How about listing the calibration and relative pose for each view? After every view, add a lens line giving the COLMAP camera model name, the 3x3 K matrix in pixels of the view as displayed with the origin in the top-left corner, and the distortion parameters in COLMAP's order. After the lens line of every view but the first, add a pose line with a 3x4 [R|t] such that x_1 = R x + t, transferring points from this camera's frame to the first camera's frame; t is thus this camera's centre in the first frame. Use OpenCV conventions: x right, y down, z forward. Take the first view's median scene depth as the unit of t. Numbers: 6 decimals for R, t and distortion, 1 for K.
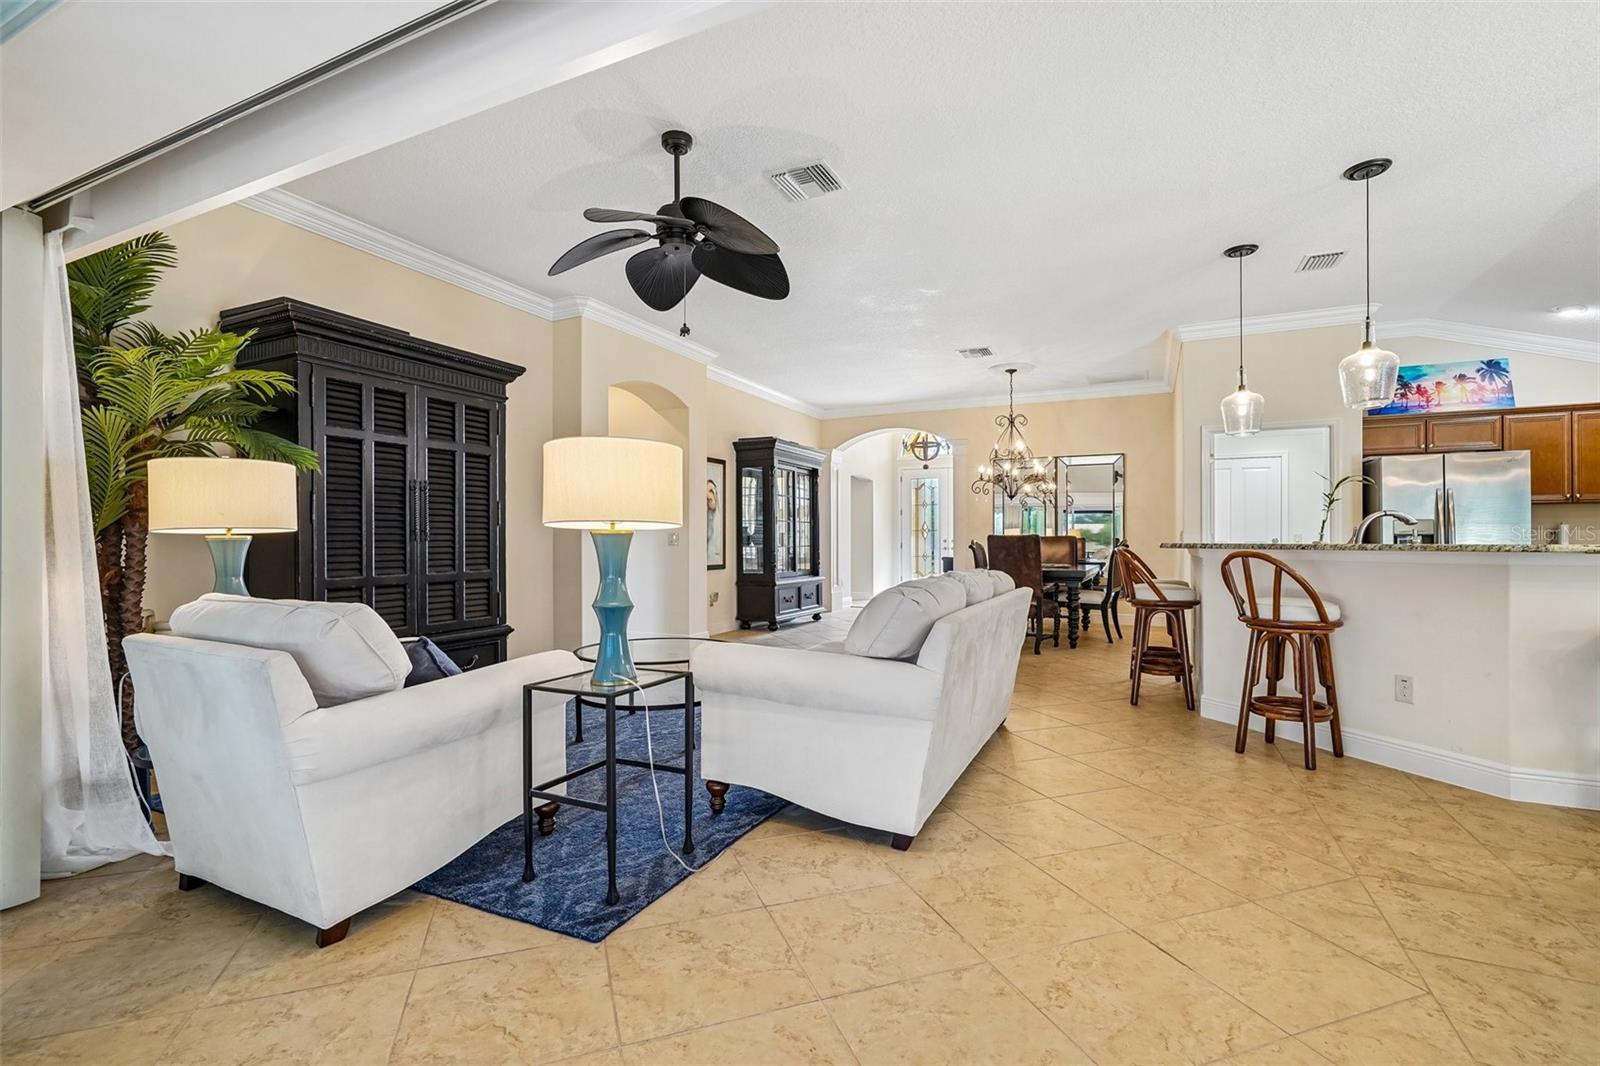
lens RADIAL K [[721.0, 0, 800.6], [0, 721.0, 538.1], [0, 0, 1]] dist [-0.007764, 0.003264]
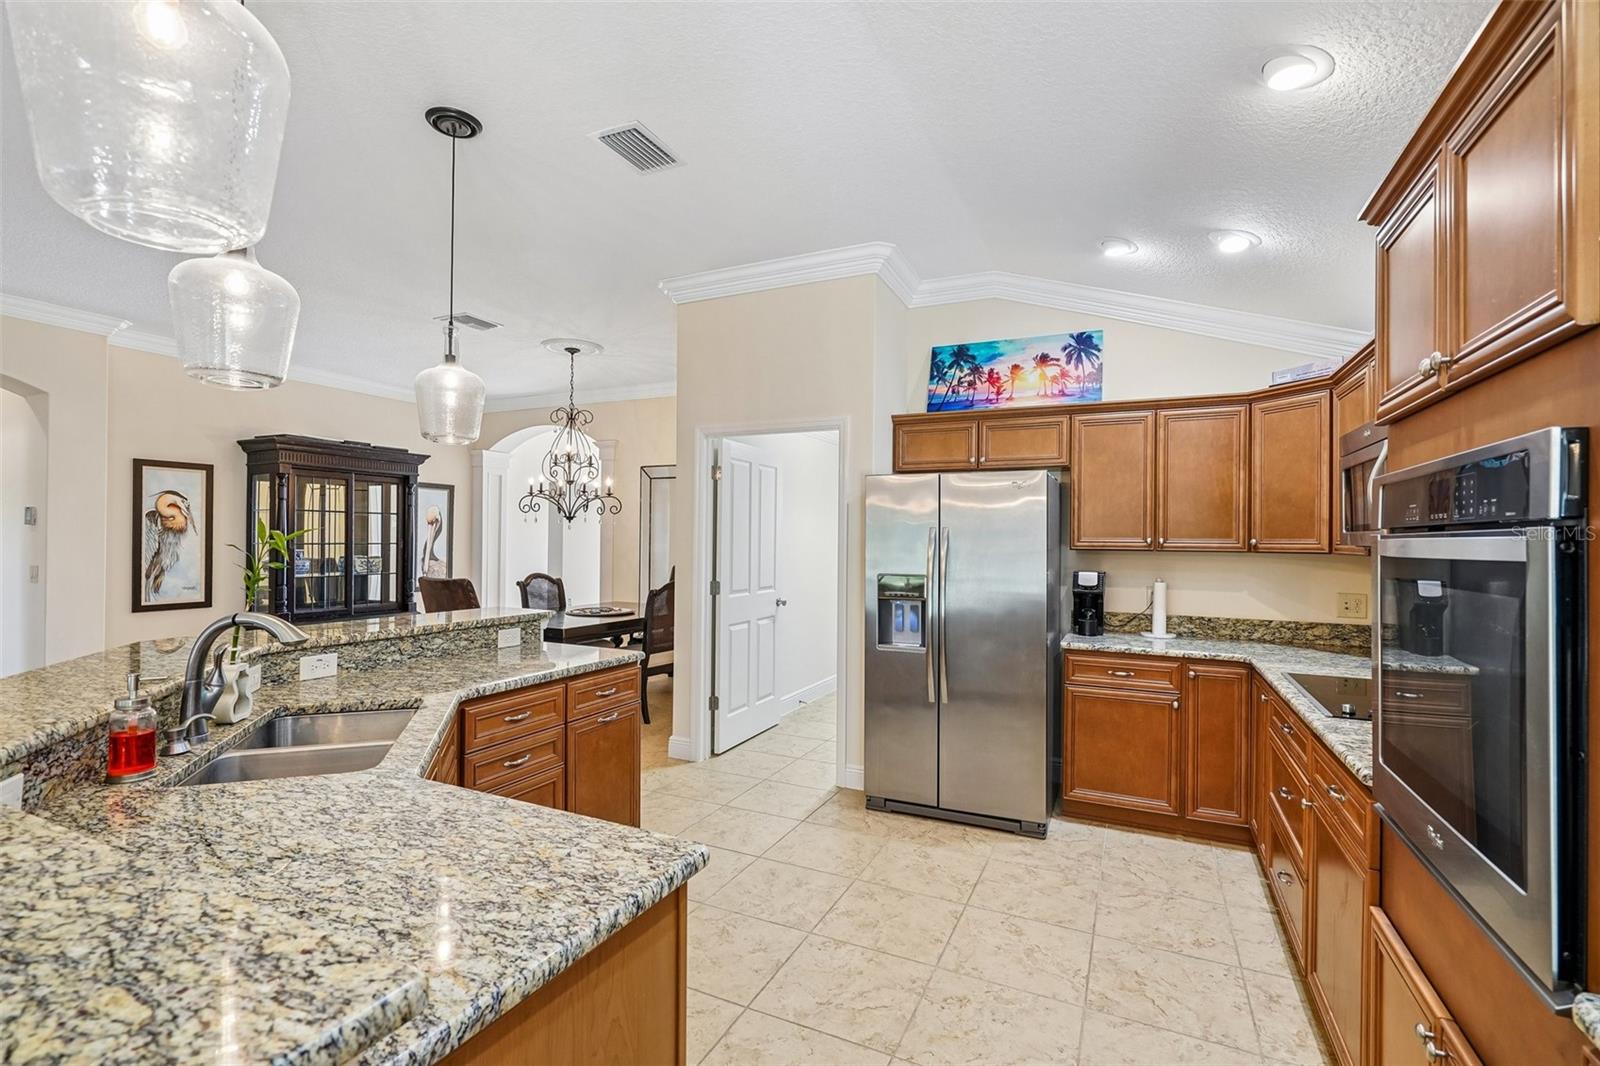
lens RADIAL K [[721.0, 0, 797.2], [0, 721.0, 533.3], [0, 0, 1]] dist [-0.007764, 0.003264]
pose [[0.999919, 0.012025, 0.004267, 0.690477], [-0.012006, 0.999918, -0.004530, -0.053495], [-0.004321, 0.004478, 0.999981, 0.324453]]
